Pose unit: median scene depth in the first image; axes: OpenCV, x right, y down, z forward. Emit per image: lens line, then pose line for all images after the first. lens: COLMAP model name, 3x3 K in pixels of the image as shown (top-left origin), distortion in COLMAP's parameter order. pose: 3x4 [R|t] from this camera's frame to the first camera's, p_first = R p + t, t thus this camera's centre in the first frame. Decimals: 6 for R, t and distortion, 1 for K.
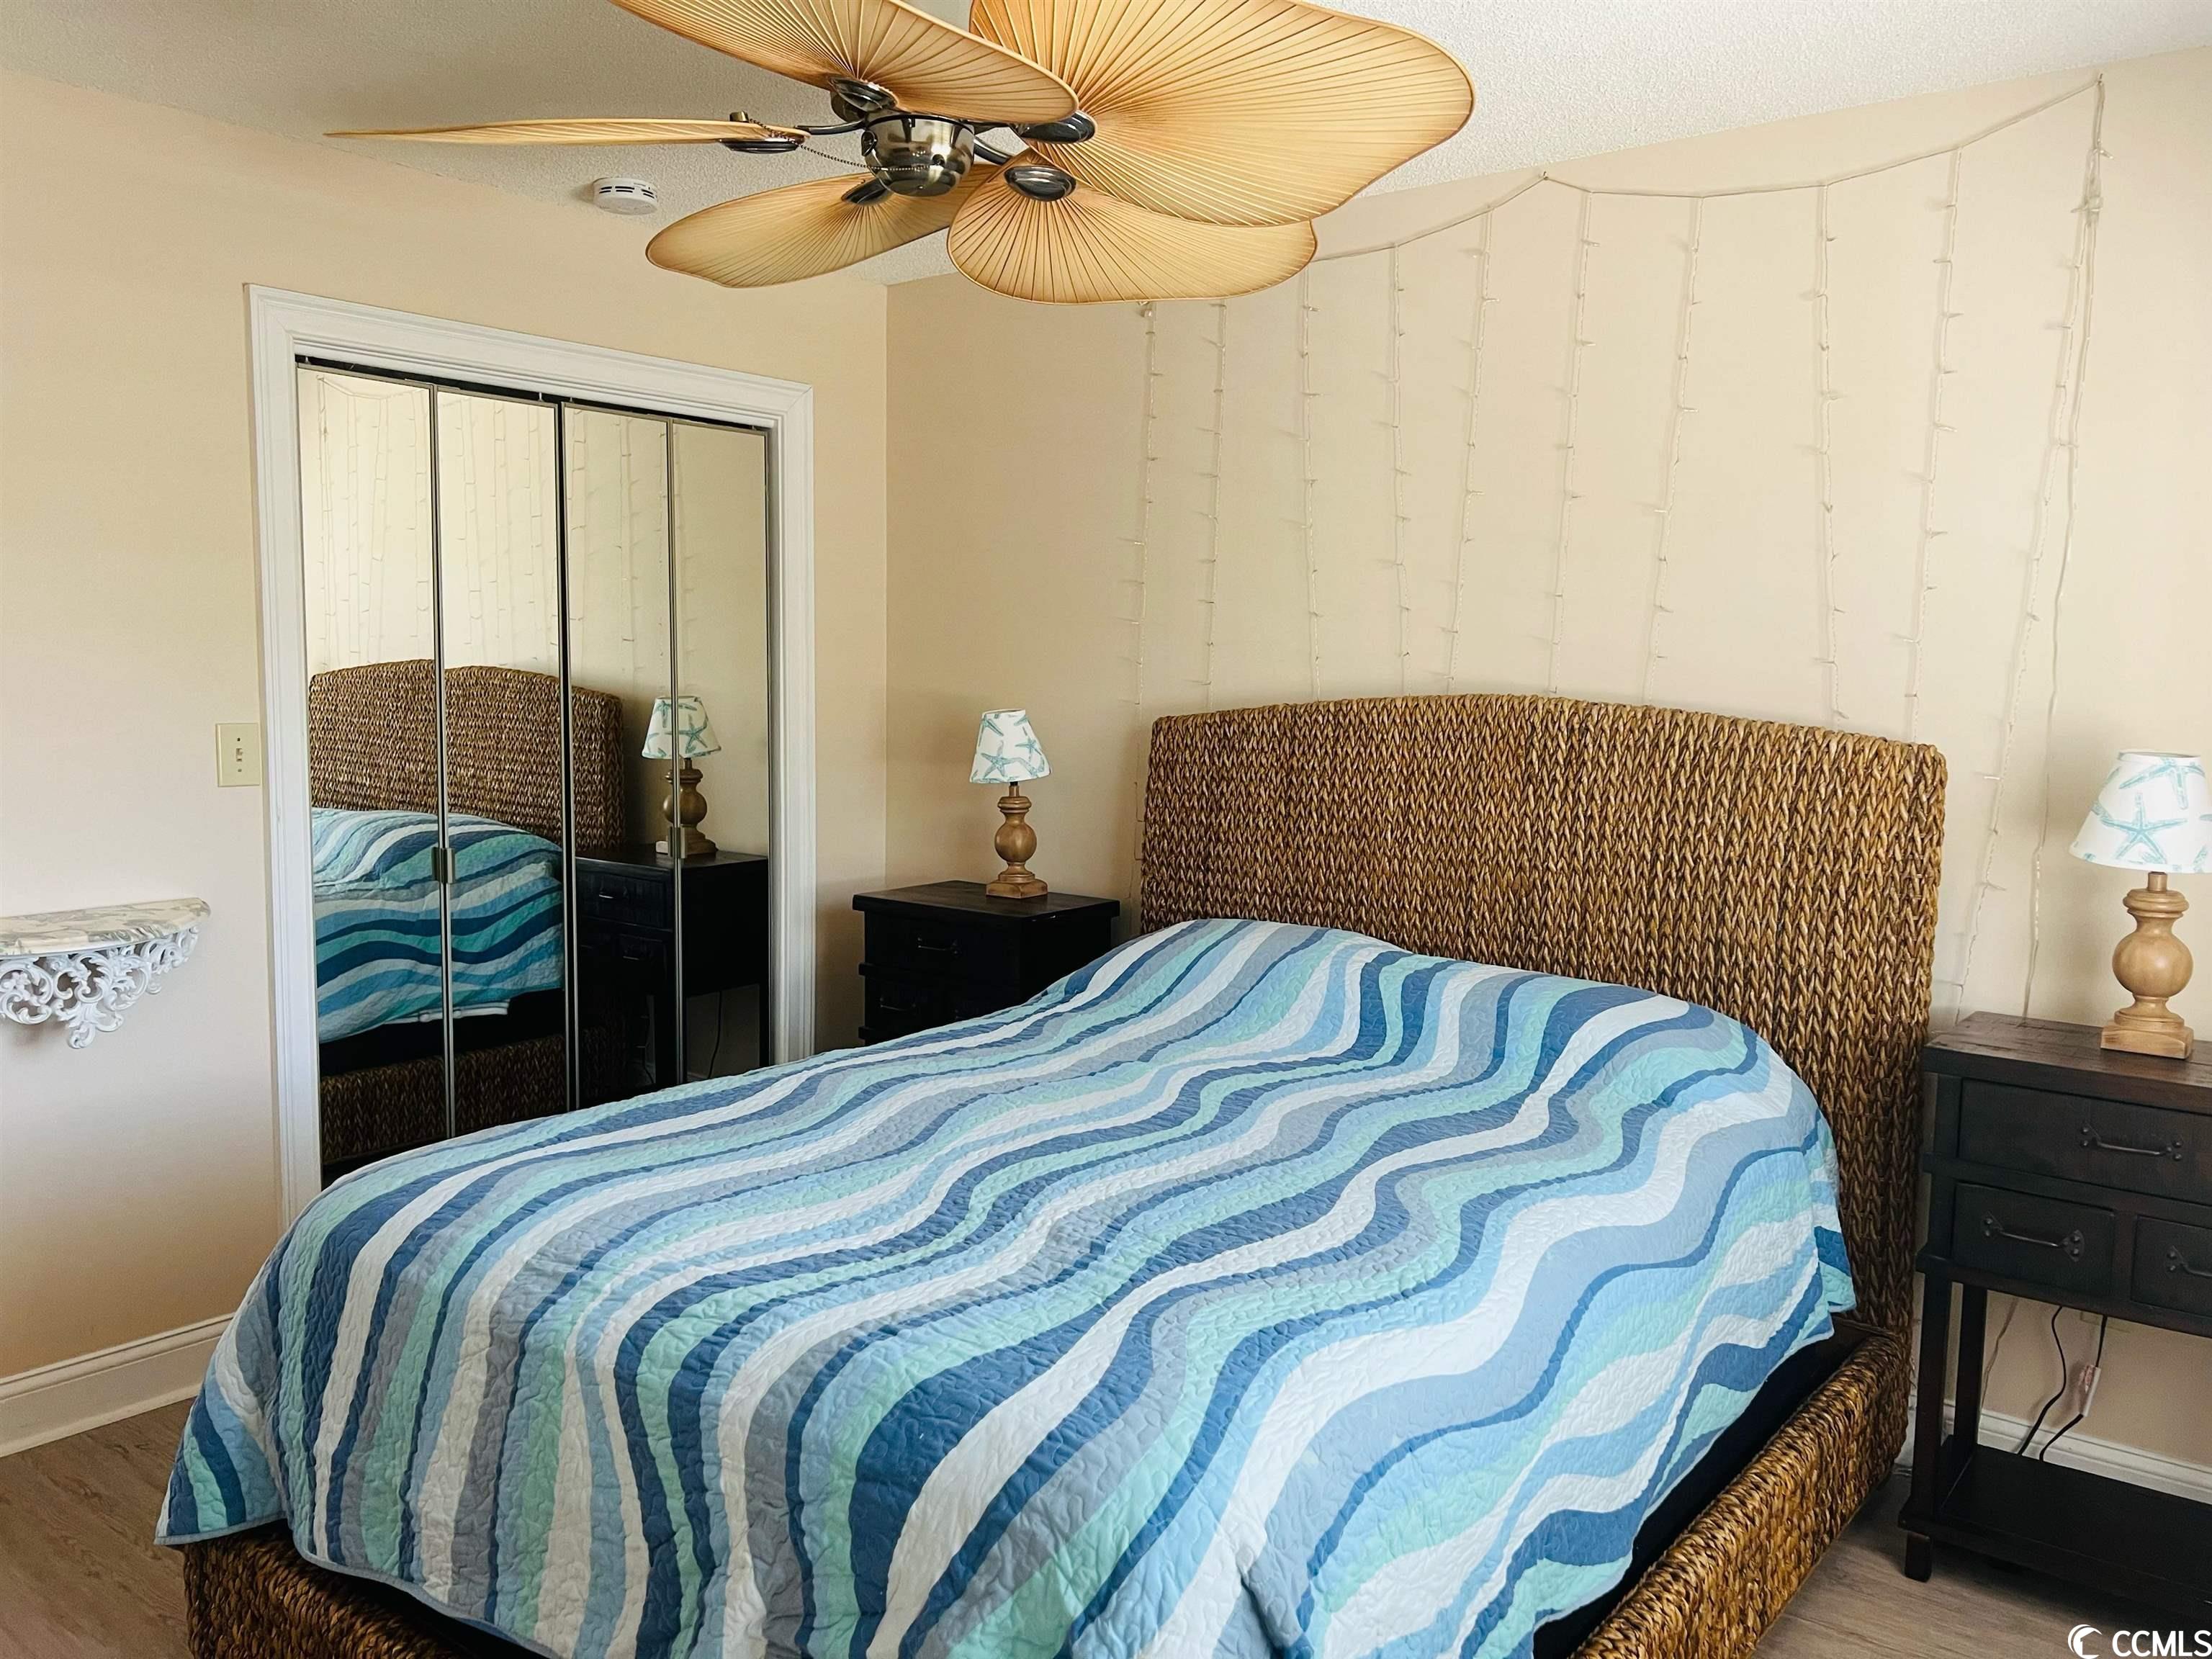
lens RADIAL K [[1655.1, 0, 1101.7], [0, 1655.1, 832.4], [0, 0, 1]] dist [0.062983, -0.075911]
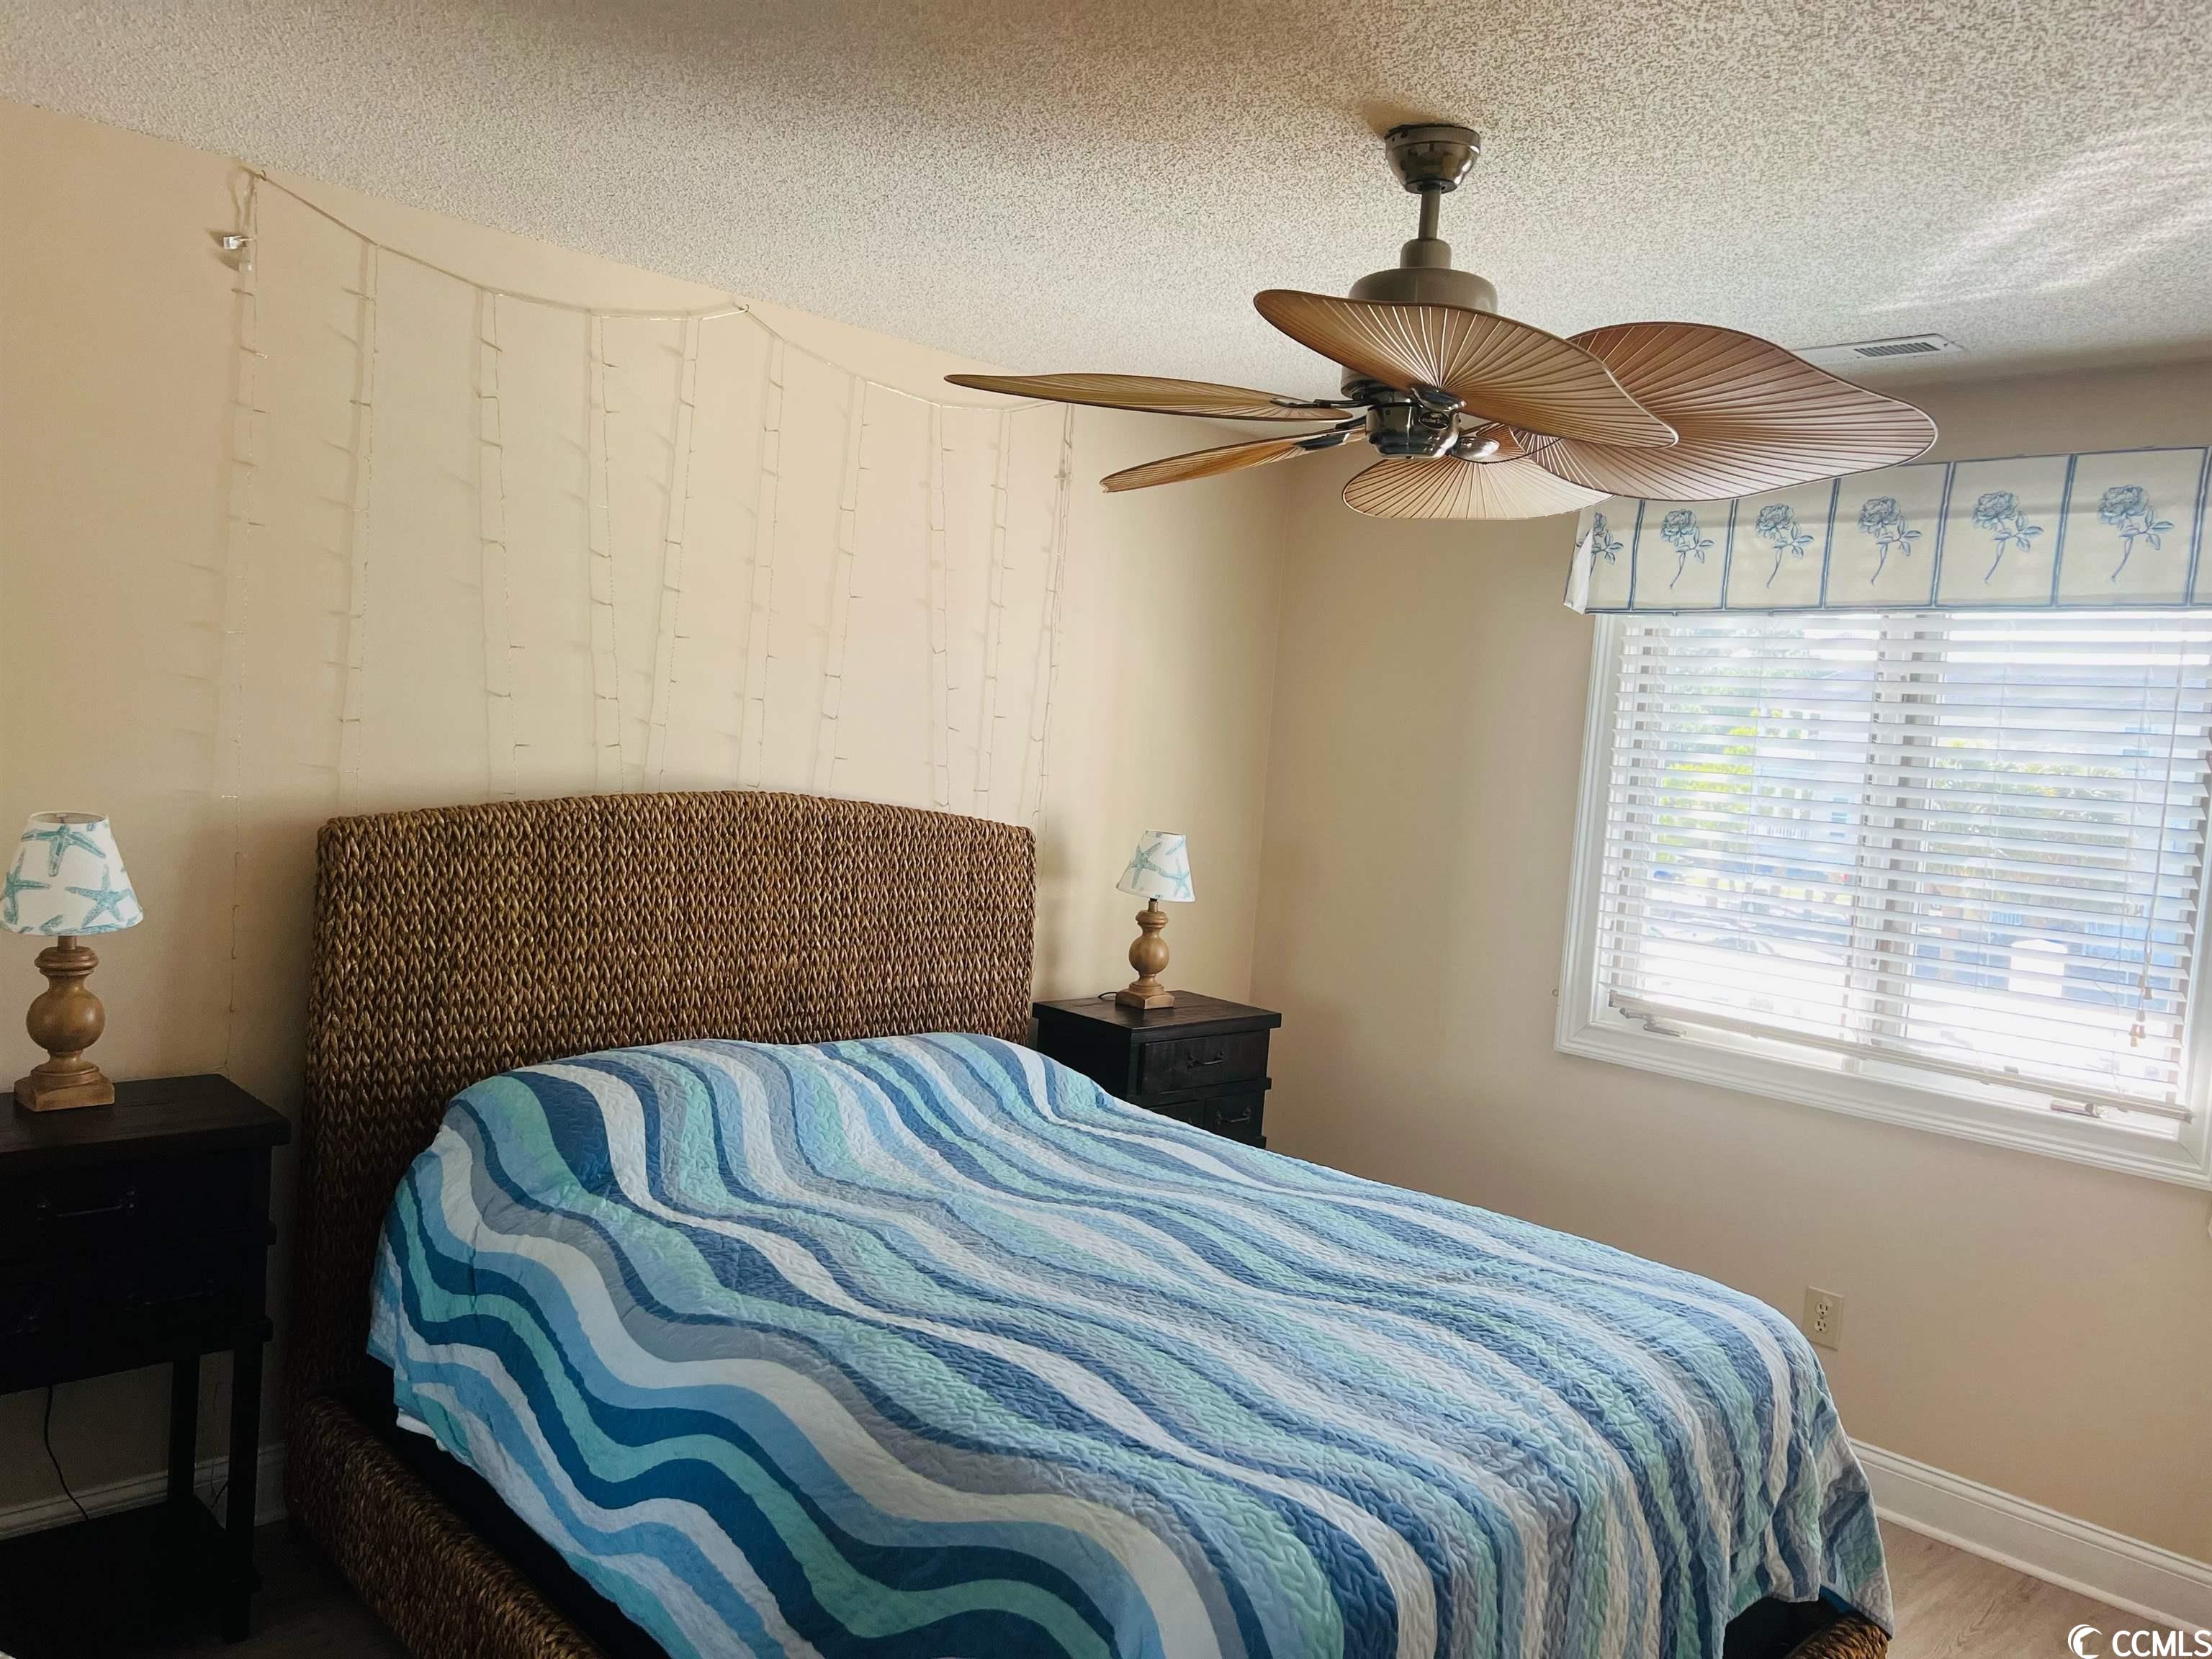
lens RADIAL K [[1655.1, 0, 1099.4], [0, 1655.1, 817.6], [0, 0, 1]] dist [0.062983, -0.075911]
pose [[0.132219, -0.061789, 0.989293, -0.756070], [0.027203, 0.997905, 0.058691, -0.117699], [-0.990847, 0.019152, 0.133623, 0.612866]]
